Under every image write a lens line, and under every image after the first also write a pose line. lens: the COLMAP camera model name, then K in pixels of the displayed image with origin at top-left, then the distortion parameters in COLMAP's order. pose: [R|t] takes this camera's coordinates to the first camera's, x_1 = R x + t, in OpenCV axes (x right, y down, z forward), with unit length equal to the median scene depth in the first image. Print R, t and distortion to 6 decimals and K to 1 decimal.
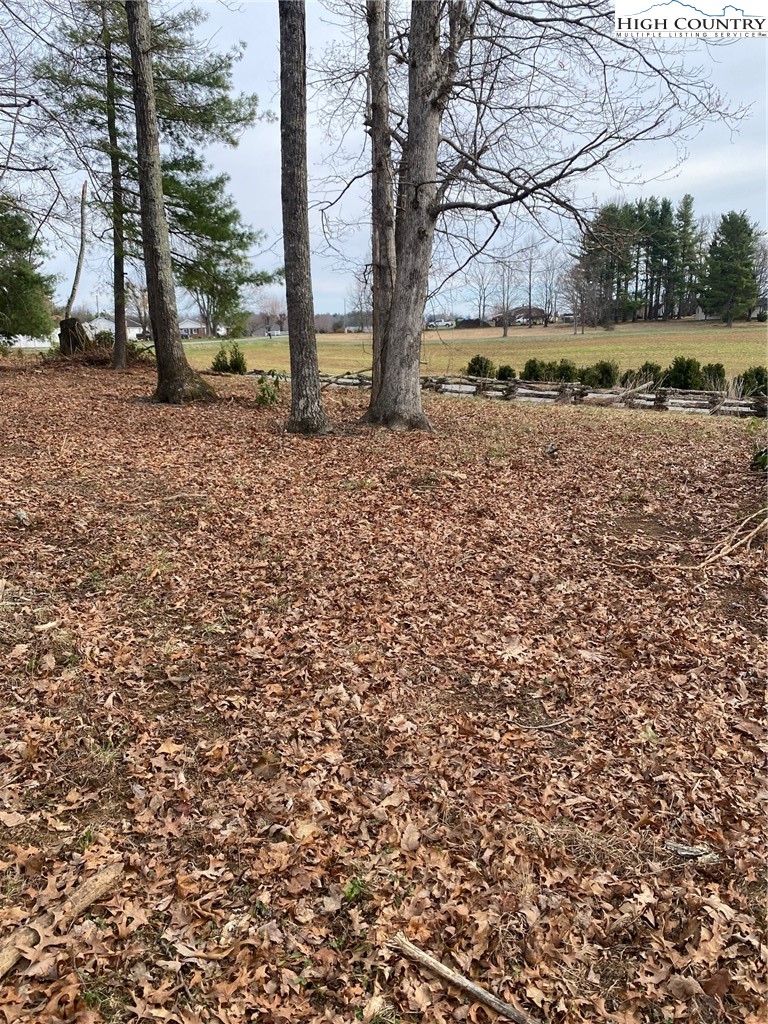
lens RADIAL K [[763.3, 0, 384.0], [0, 763.3, 512.0], [0, 0, 1]] dist [0.022730, -0.005466]
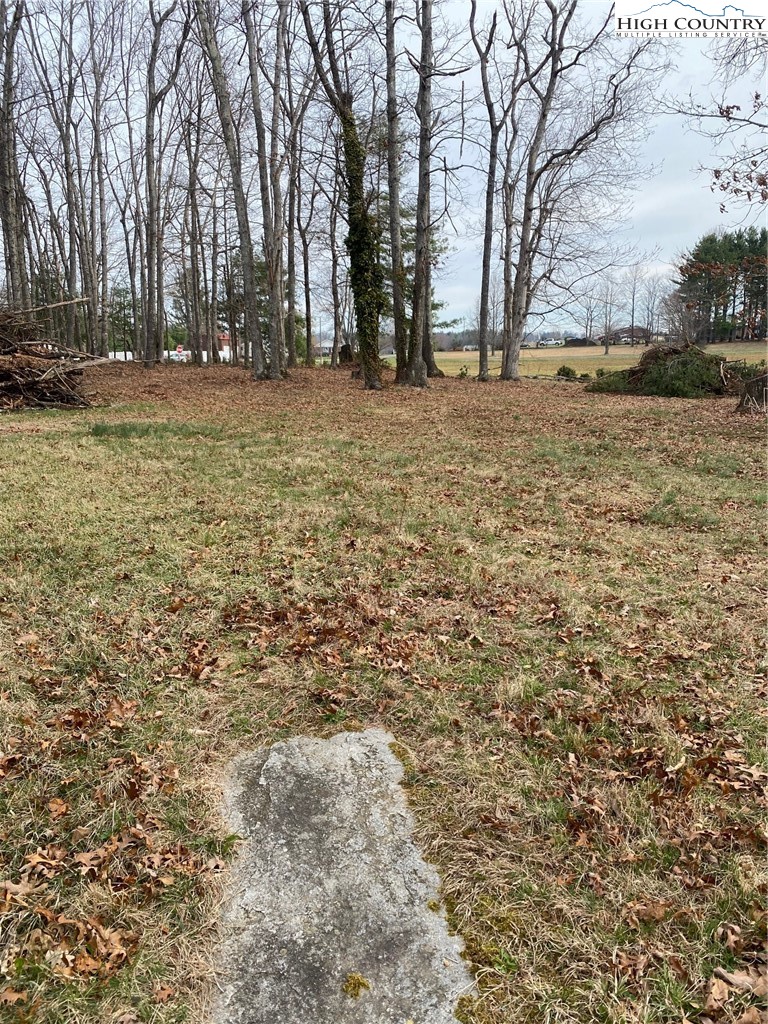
lens RADIAL K [[763.3, 0, 384.0], [0, 763.3, 512.0], [0, 0, 1]] dist [0.022730, -0.005466]
pose [[0.989973, 0.031886, -0.137610, -0.003226], [-0.034895, 0.999201, -0.019506, 0.032620], [0.136878, 0.024112, 0.990294, -0.140808]]
